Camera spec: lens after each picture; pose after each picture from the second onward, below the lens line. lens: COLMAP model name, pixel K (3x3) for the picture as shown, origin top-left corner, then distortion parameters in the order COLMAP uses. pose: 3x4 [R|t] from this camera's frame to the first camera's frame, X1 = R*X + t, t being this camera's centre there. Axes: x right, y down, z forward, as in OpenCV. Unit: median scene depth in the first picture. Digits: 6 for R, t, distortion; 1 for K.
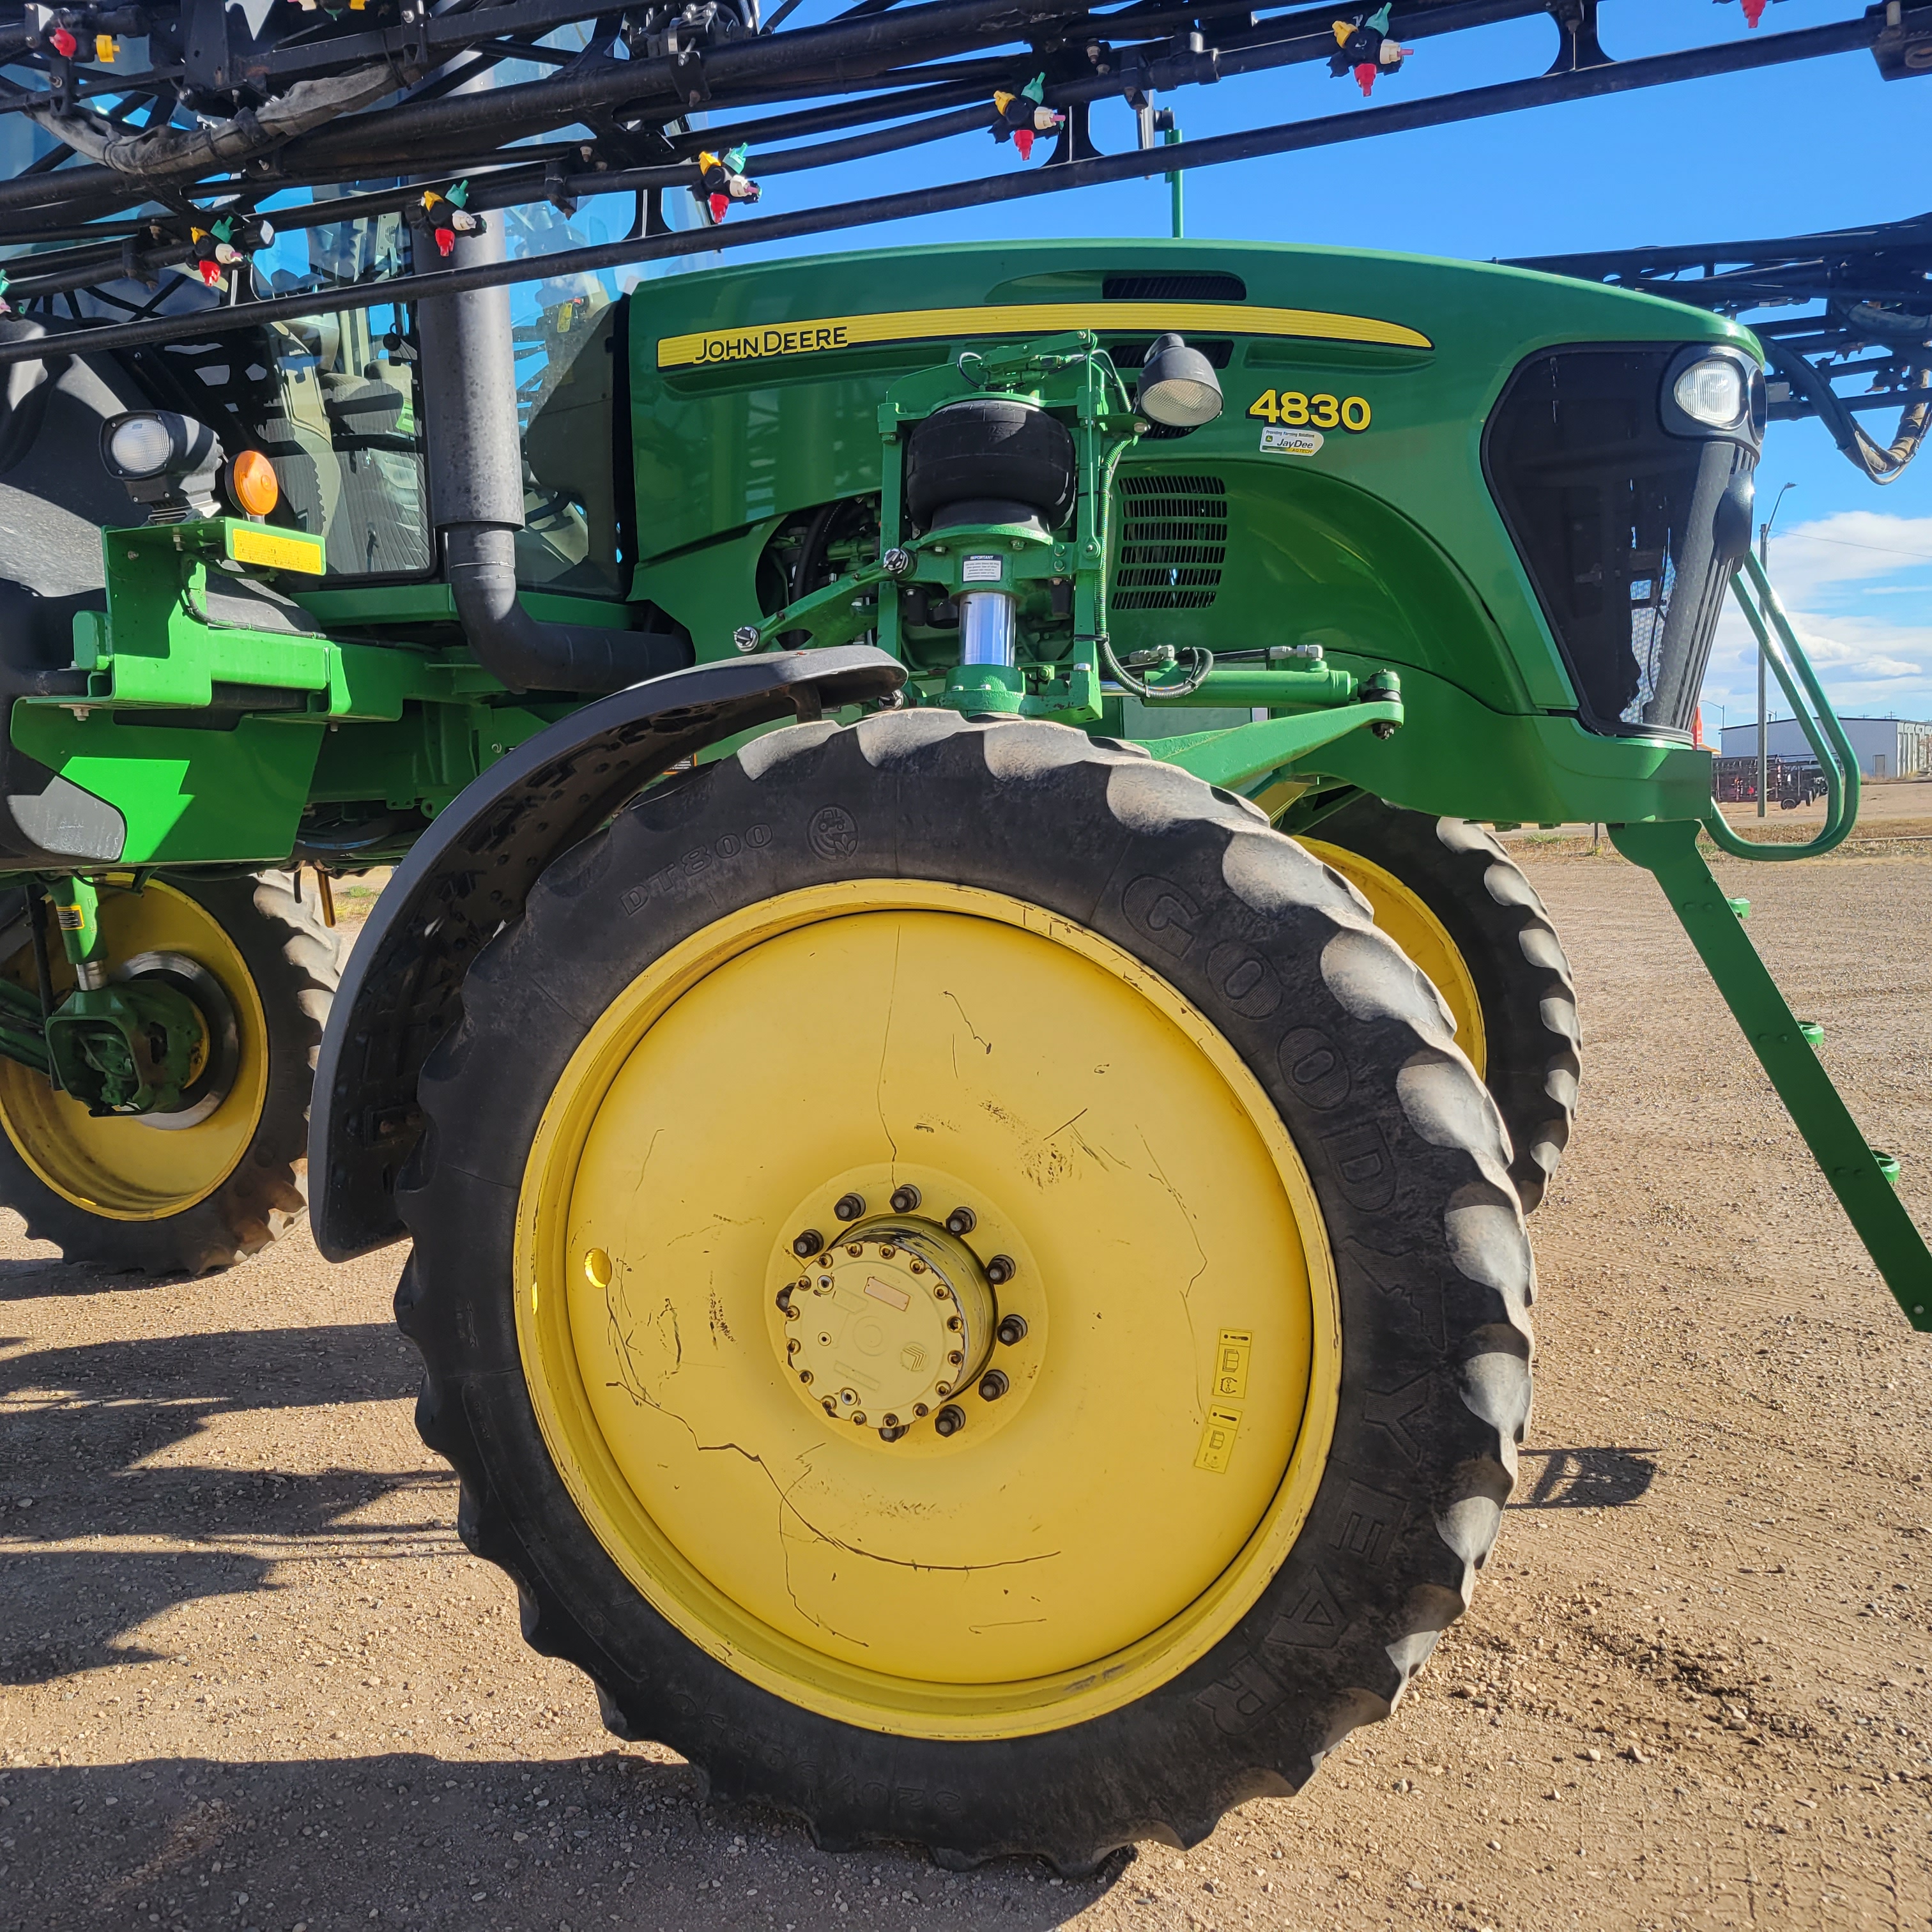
lens RADIAL K [[2078.5, 0, 877.7], [0, 2078.5, 974.1], [0, 0, 1]] dist [0.058909, 0.008265]
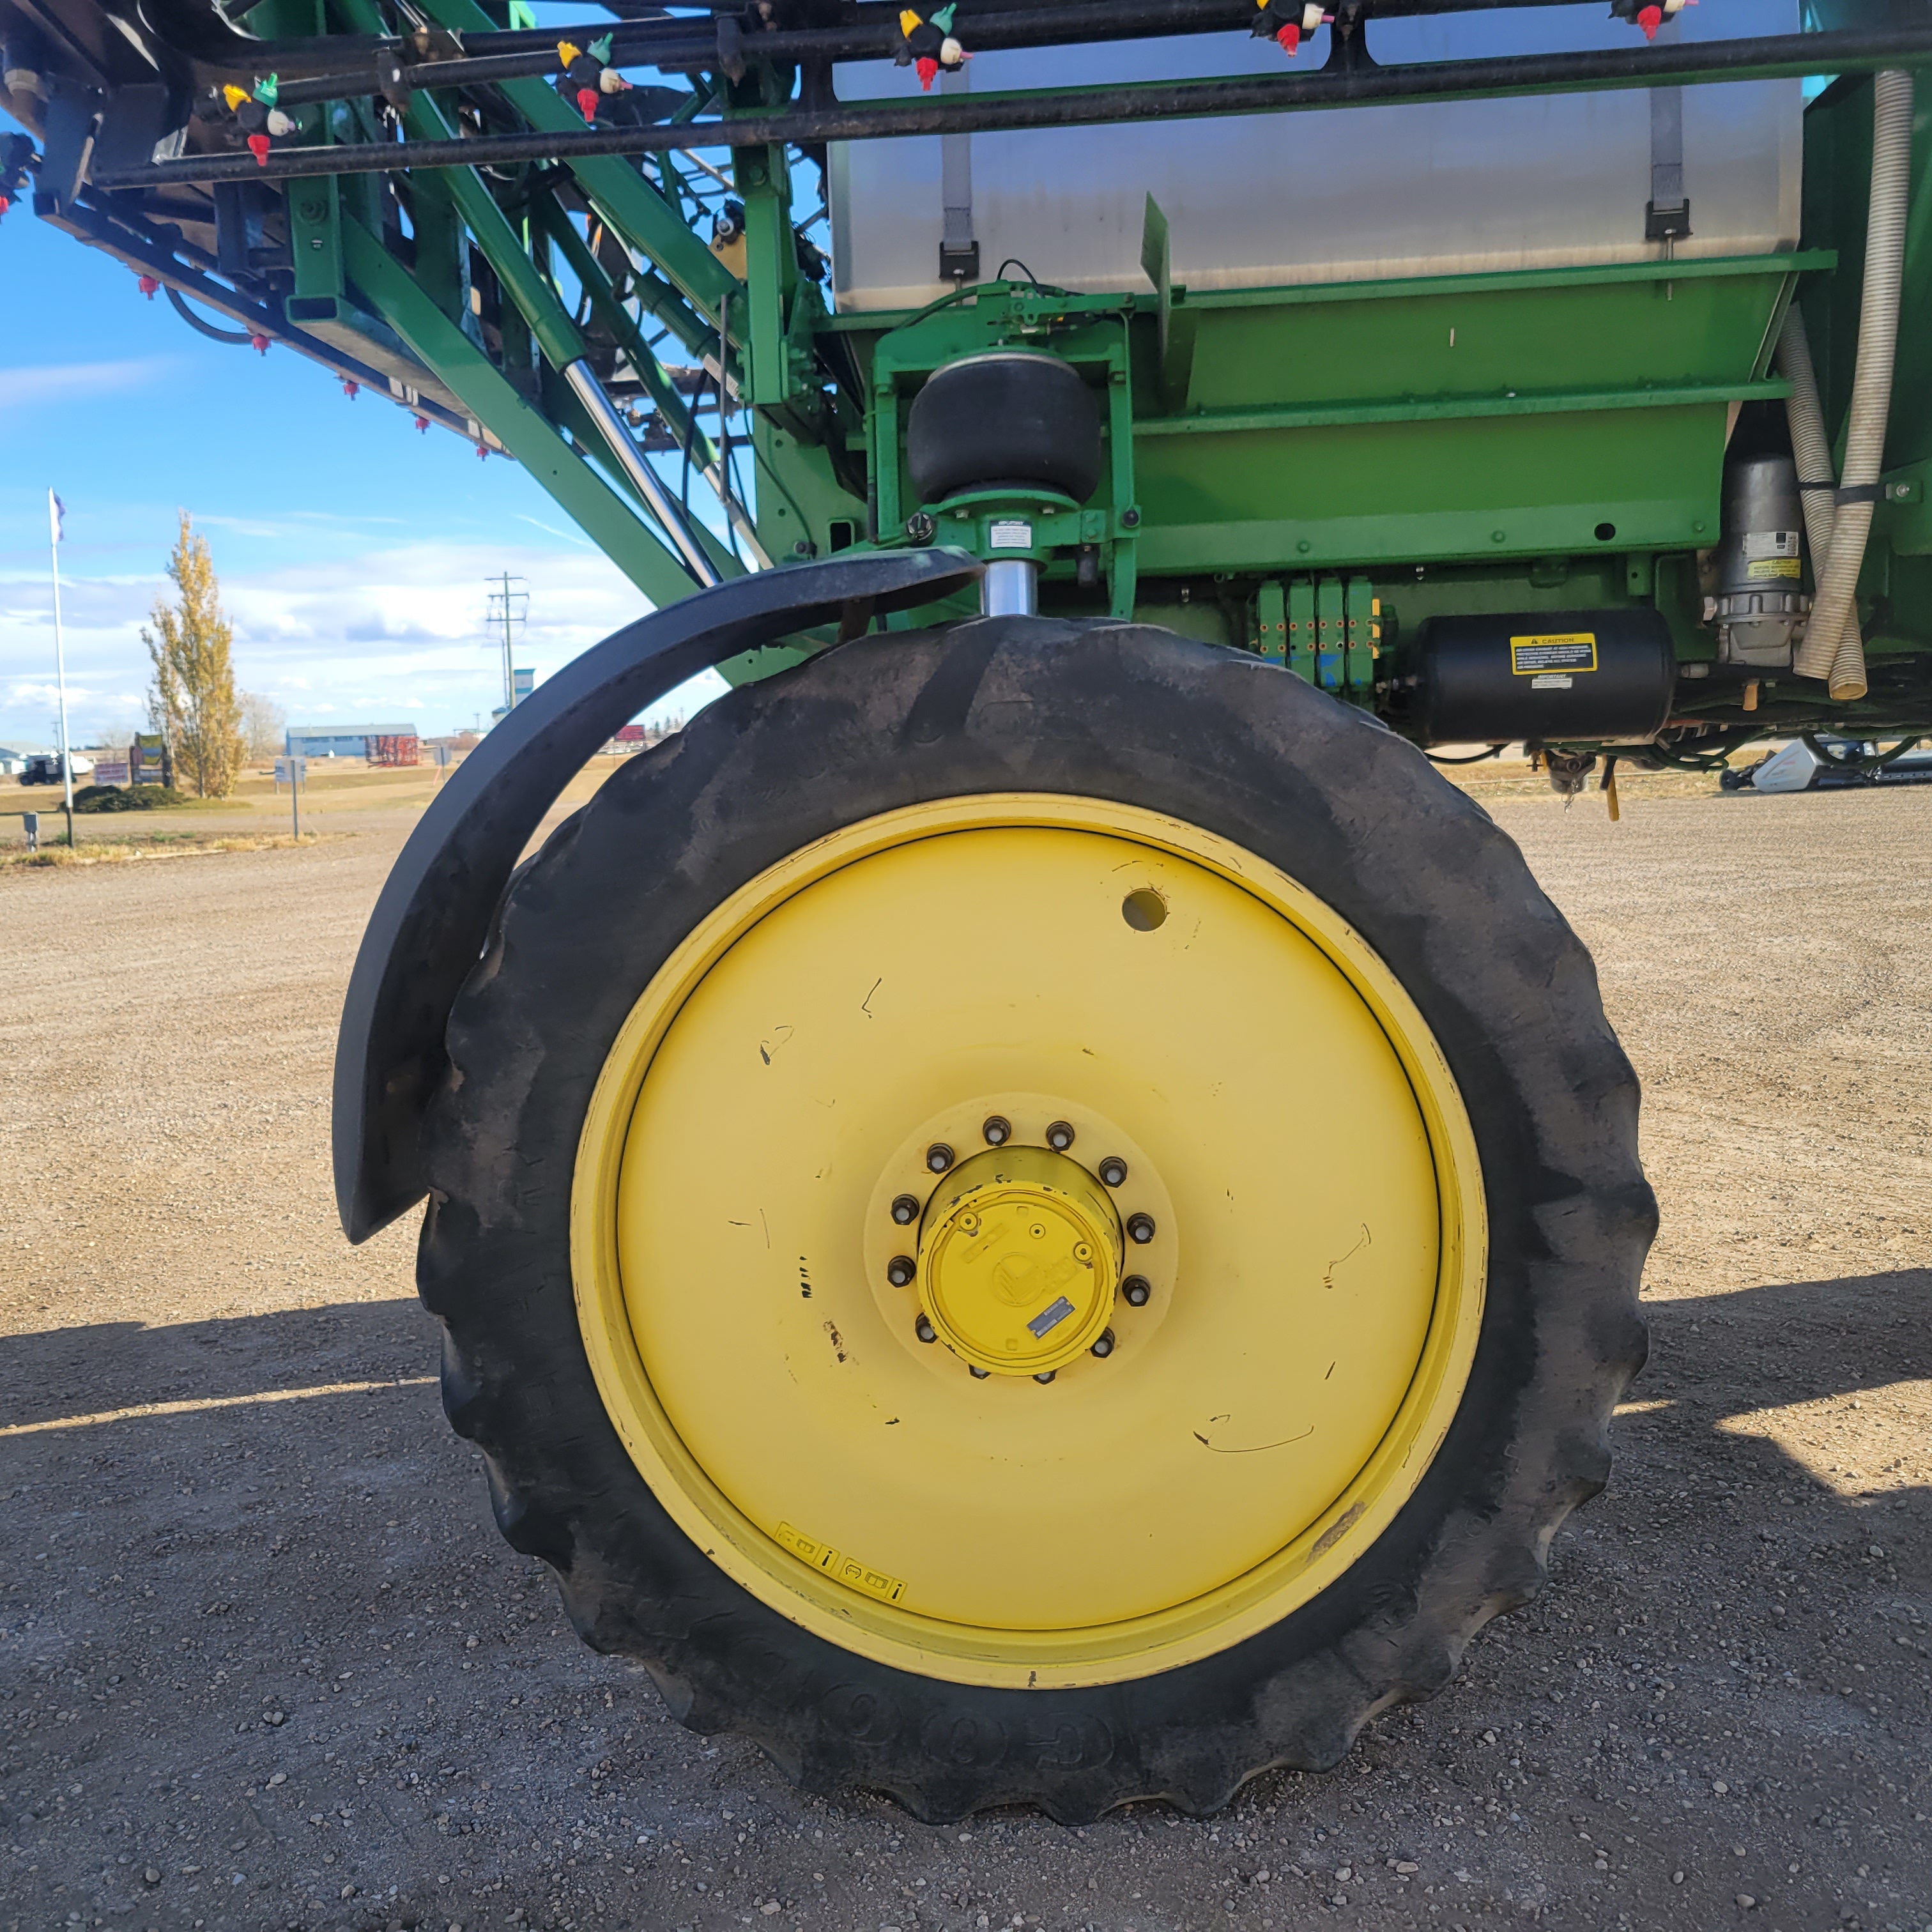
lens RADIAL K [[1948.4, 0, 922.5], [0, 1948.4, 928.7], [0, 0, 1]] dist [0.053169, -0.011574]
pose [[0.967075, -0.018161, 0.253841, -1.355502], [0.015373, 0.999798, 0.012962, -0.002064], [-0.254025, -0.008633, 0.967159, 0.959609]]
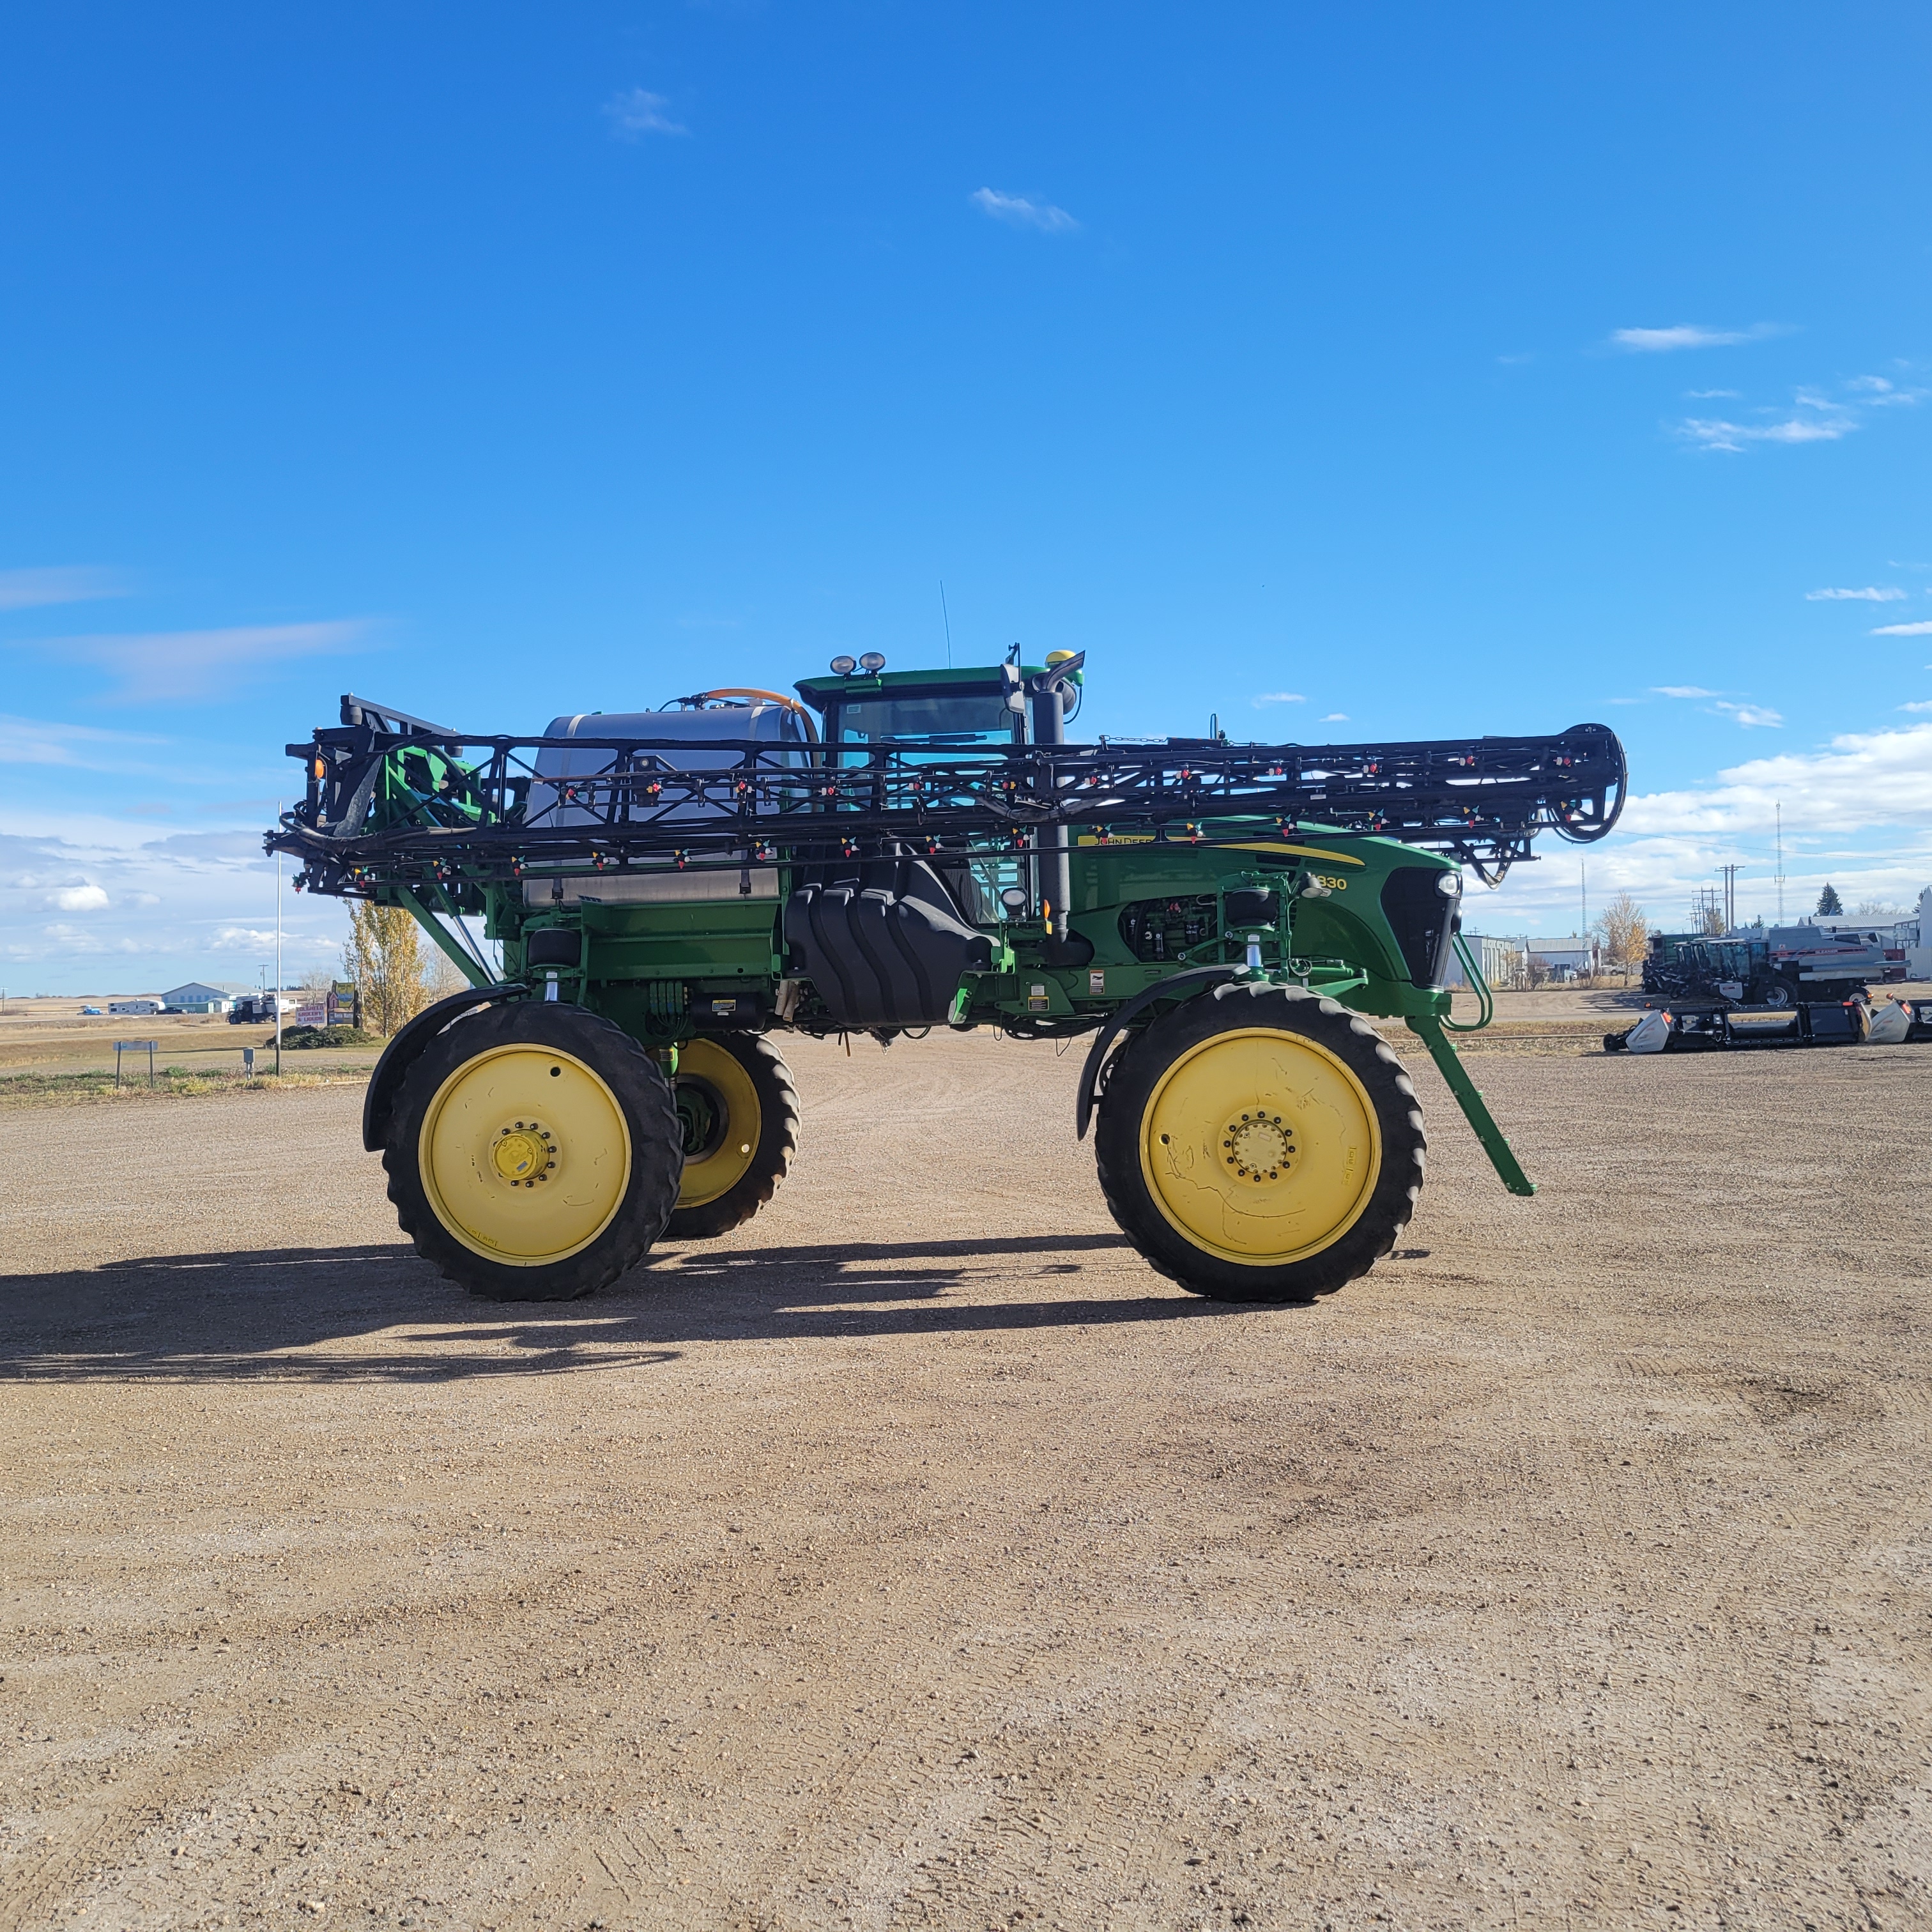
lens RADIAL K [[1948.4, 0, 922.5], [0, 1948.4, 928.7], [0, 0, 1]] dist [0.053169, -0.011574]
pose [[0.985437, 0.023776, 0.168369, -0.980840], [-0.004535, 0.993498, -0.113757, 0.148888], [-0.169979, 0.111337, 0.979138, -1.946033]]
